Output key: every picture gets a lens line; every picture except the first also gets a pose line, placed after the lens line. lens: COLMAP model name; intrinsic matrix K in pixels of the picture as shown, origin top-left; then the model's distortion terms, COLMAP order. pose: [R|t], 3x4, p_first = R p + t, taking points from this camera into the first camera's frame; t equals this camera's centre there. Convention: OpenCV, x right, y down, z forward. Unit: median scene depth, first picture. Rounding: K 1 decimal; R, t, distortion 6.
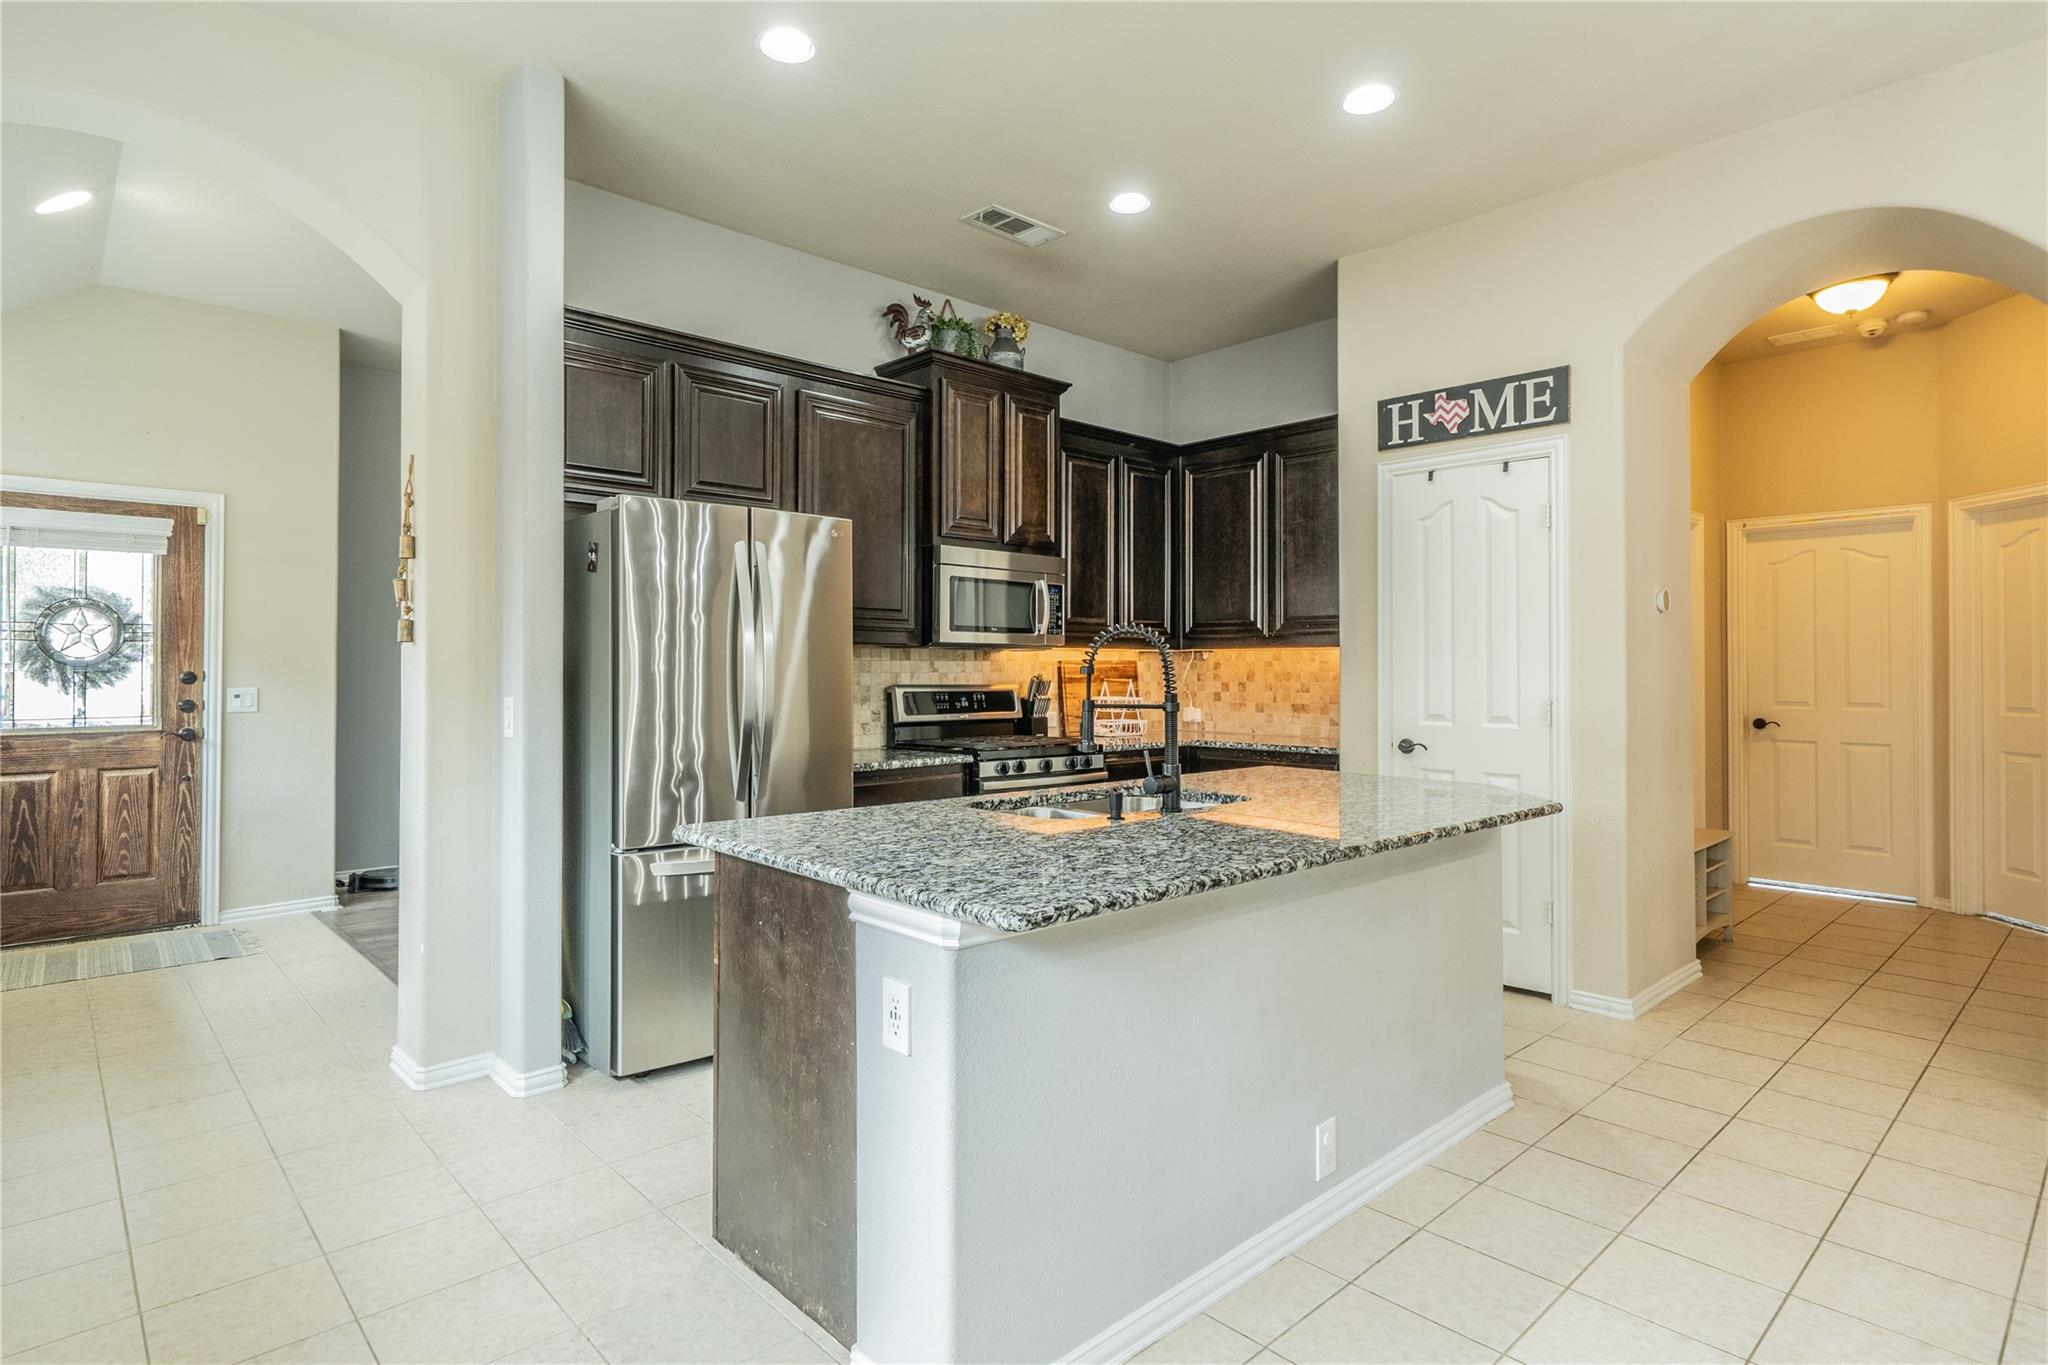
lens RADIAL K [[1058.2, 0, 1005.6], [0, 1058.2, 662.4], [0, 0, 1]] dist [0.003801, 0.001836]
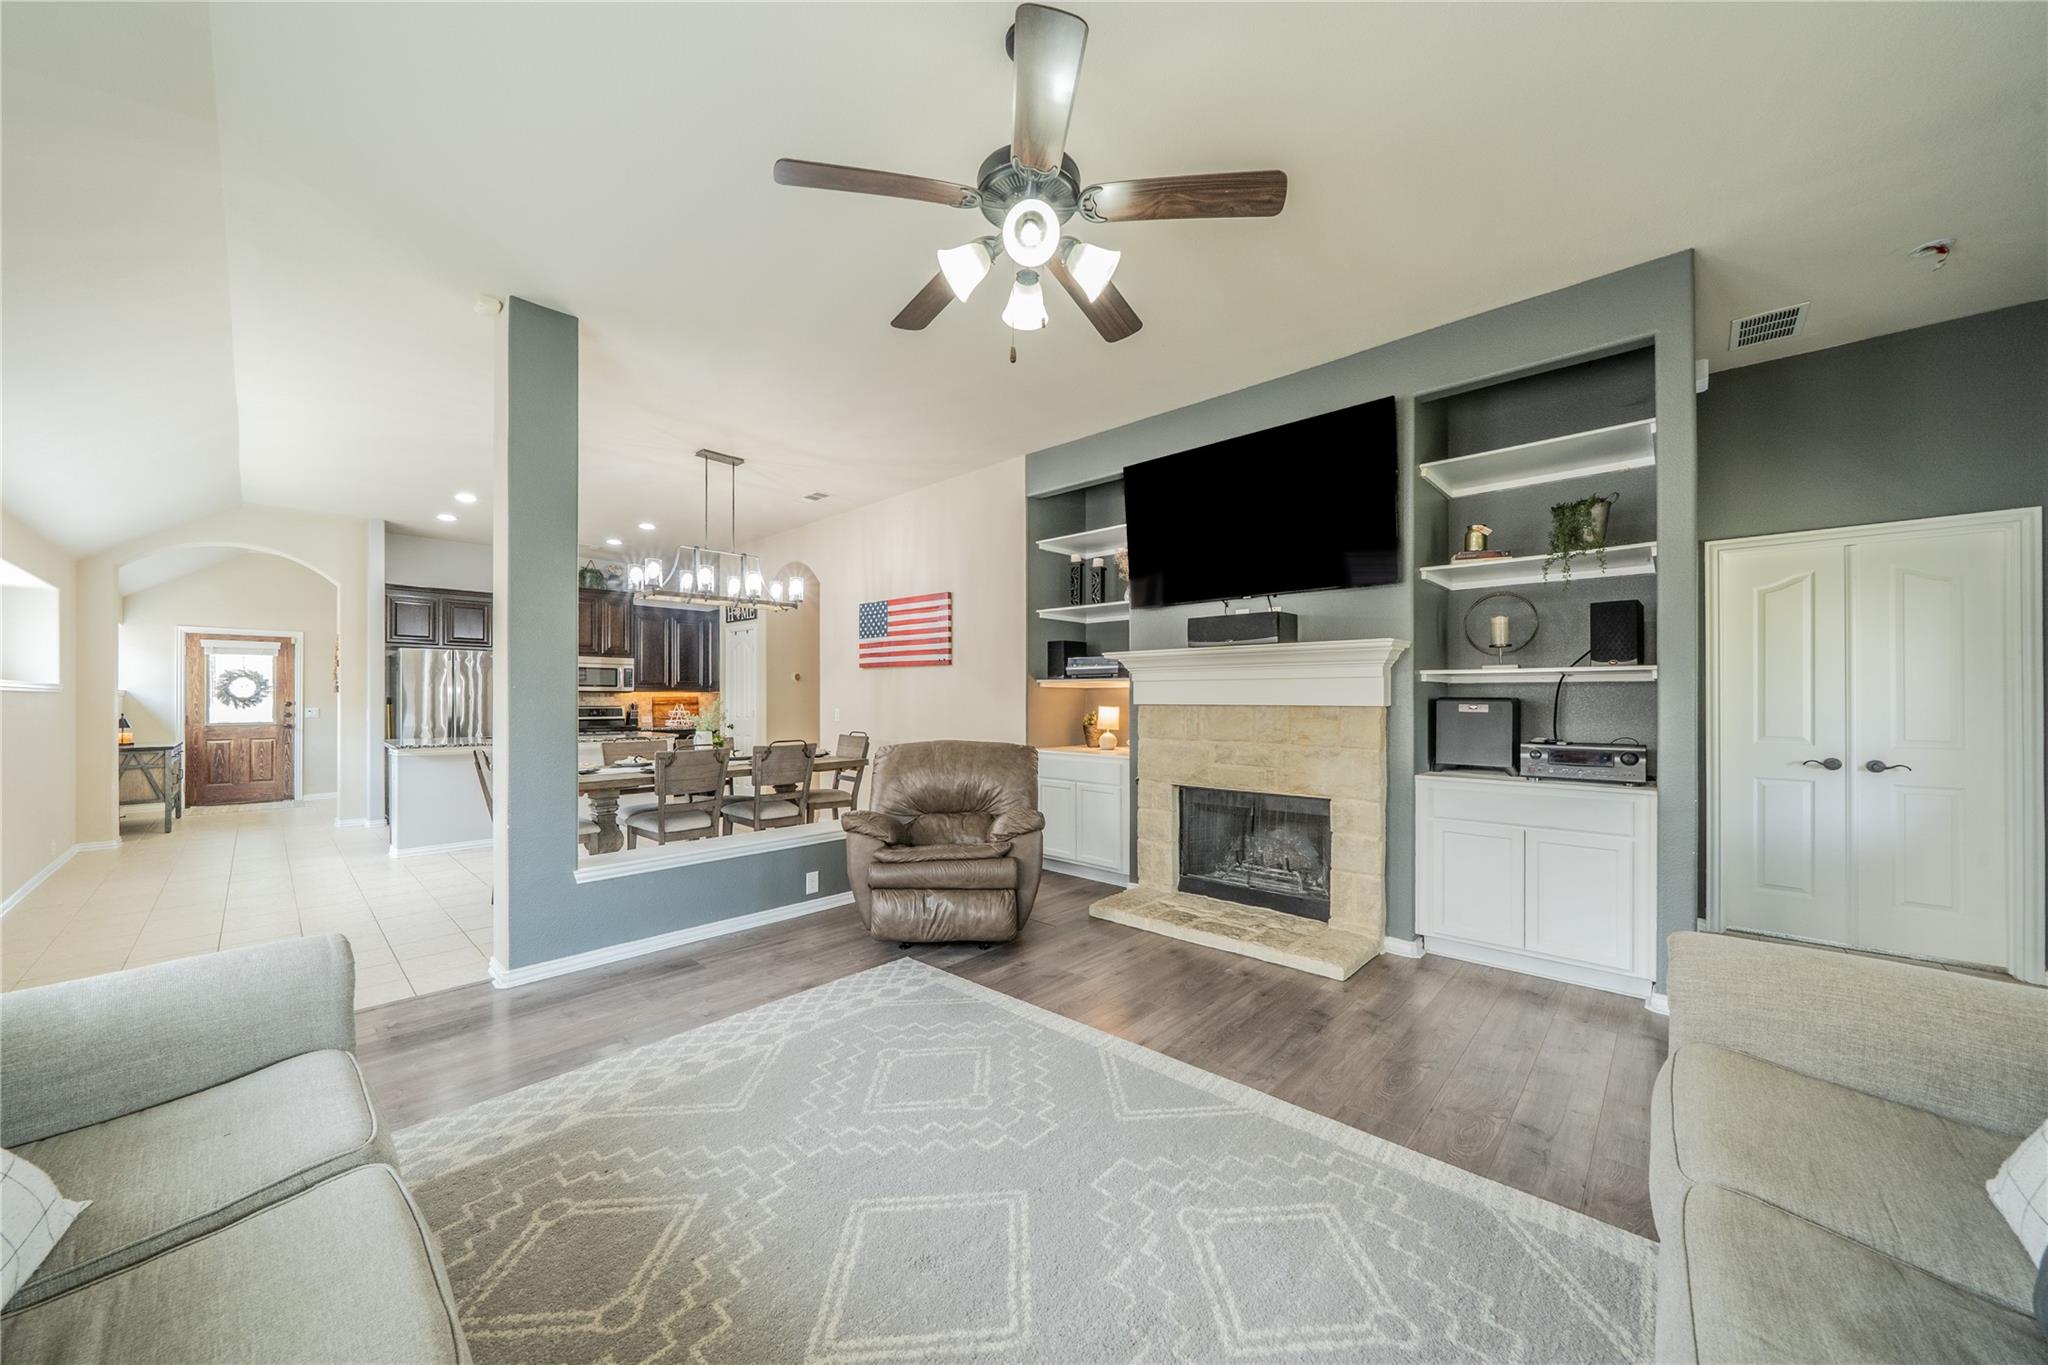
lens RADIAL K [[707.1, 0, 1001.6], [0, 707.1, 701.8], [0, 0, 1]] dist [-0.002653, -0.000129]
pose [[0.997932, -0.001244, 0.064262, 0.870569], [0.000506, 0.999934, 0.011500, -0.009089], [-0.064272, -0.011444, 0.997867, -0.839343]]
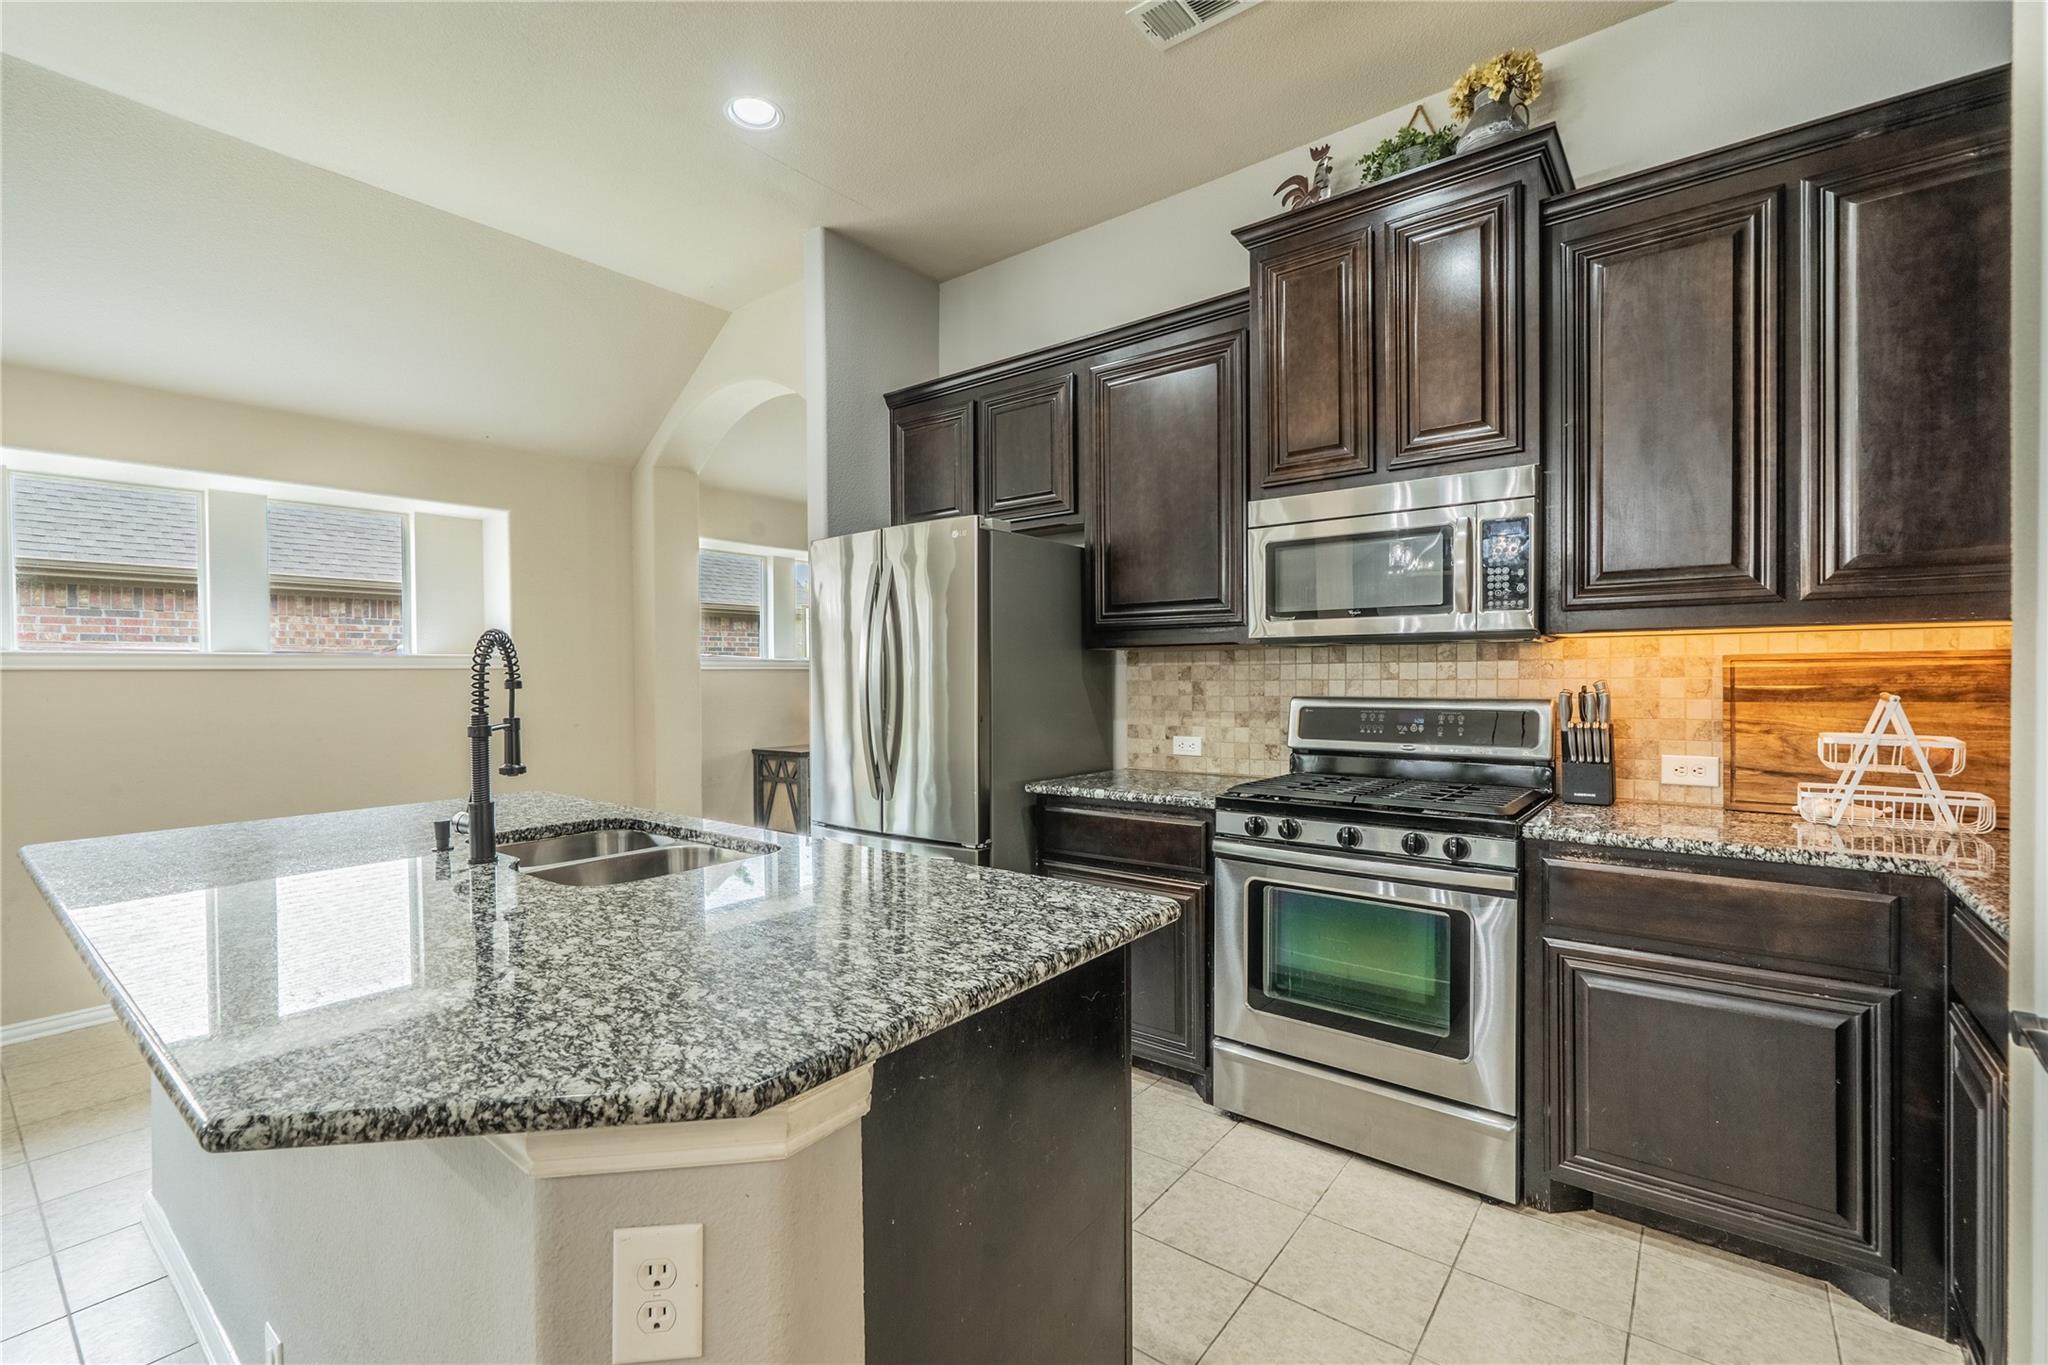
lens RADIAL K [[897.4, 0, 1015.8], [0, 897.4, 686.6], [0, 0, 1]] dist [0.005169, 0.000027]
pose [[0.156730, 0.009318, -0.987598, 0.464096], [0.013440, 0.999843, 0.011566, 0.003981], [0.987550, -0.015086, 0.156580, 0.676231]]
